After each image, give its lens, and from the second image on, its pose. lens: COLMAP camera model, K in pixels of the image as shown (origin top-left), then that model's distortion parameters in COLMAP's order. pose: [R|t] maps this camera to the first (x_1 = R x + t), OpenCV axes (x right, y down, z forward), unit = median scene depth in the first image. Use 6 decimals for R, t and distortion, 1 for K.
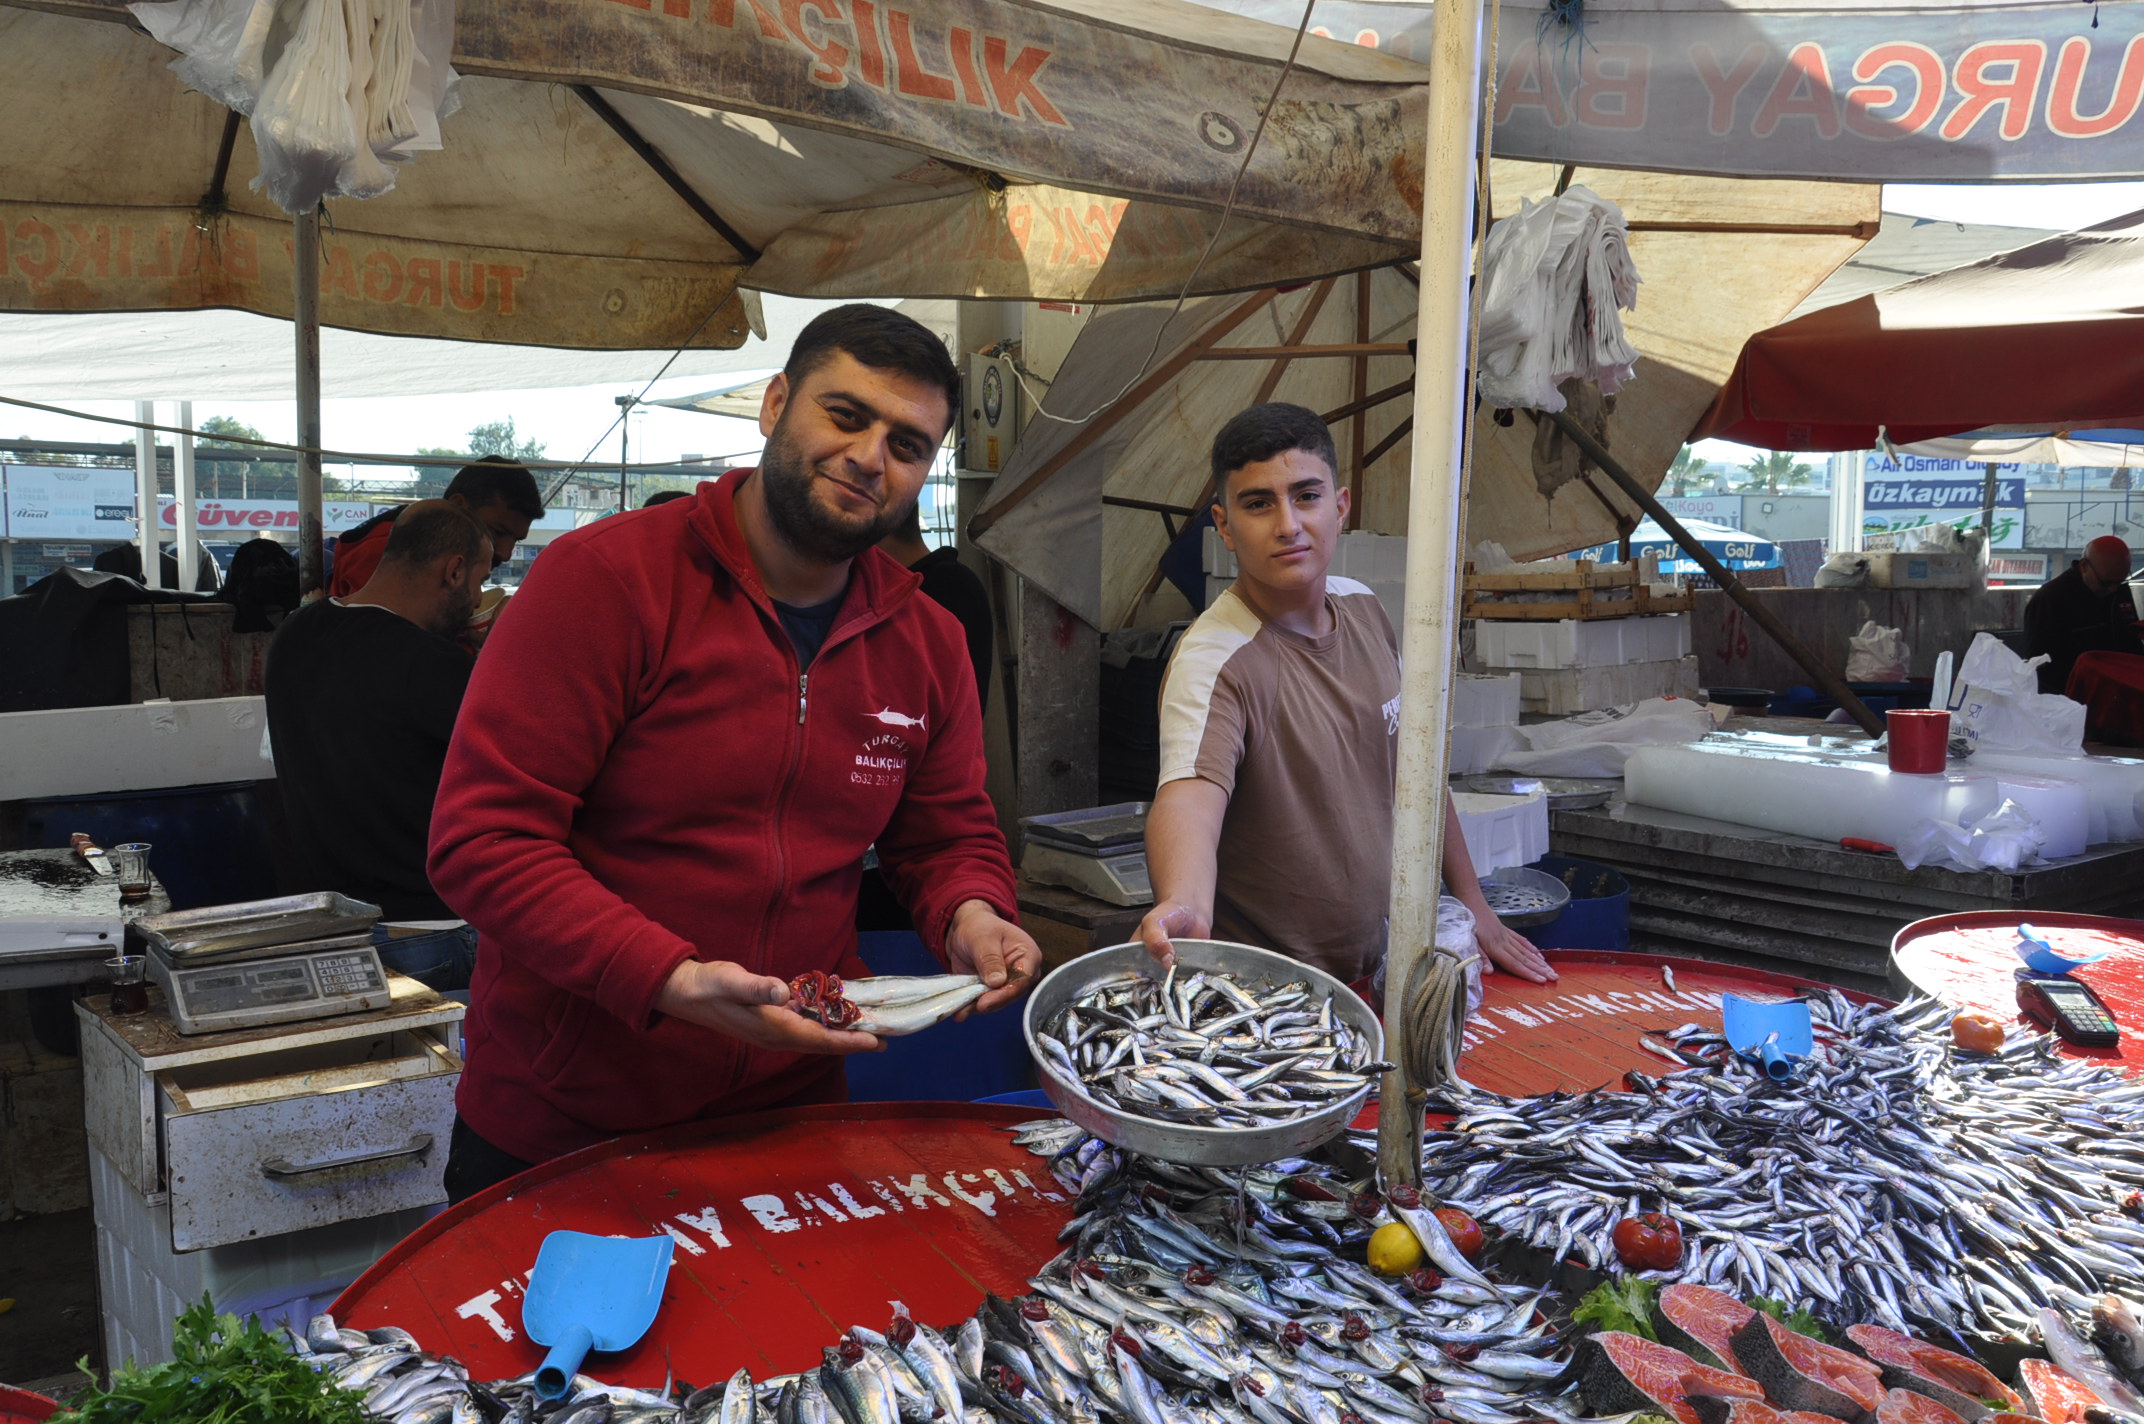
lens RADIAL K [[1971.2, 0, 1075.2], [0, 1971.2, 710.1], [0, 0, 1]] dist [0.000513, 0.000000]
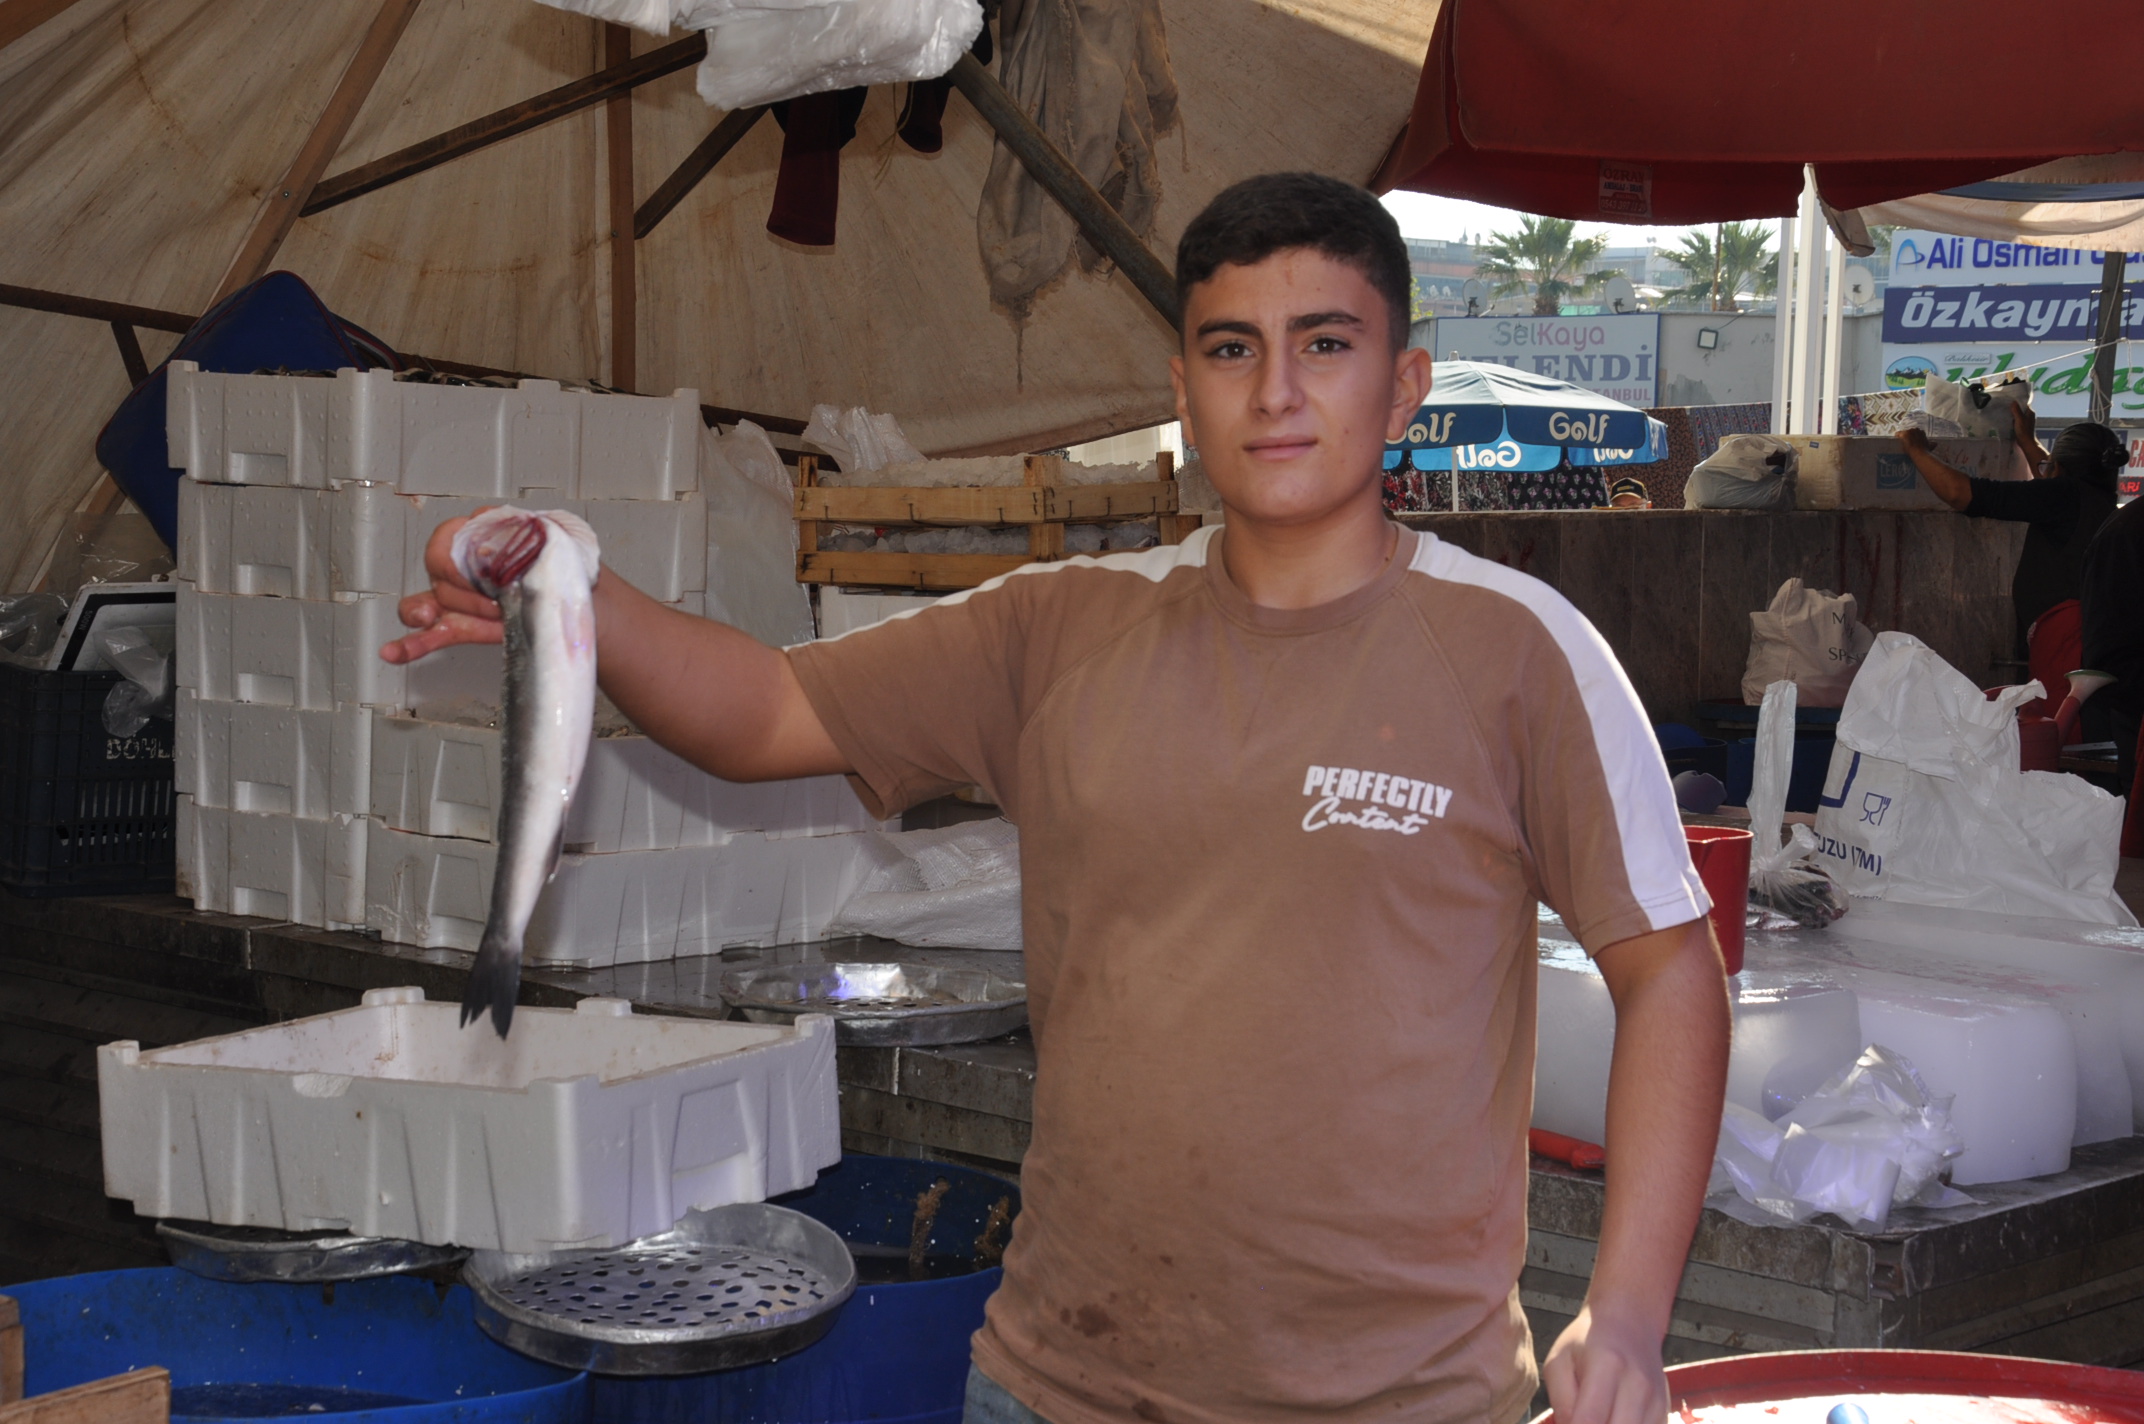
lens RADIAL K [[3669.8, 0, 1070.5], [0, 3669.8, 722.9], [0, 0, 1]] dist [0.344159, 0.000000]
pose [[0.990158, 0.003180, 0.139918, 0.107174], [-0.004023, 0.999975, 0.005742, -0.015296], [-0.139897, -0.006248, 0.990146, 0.132043]]
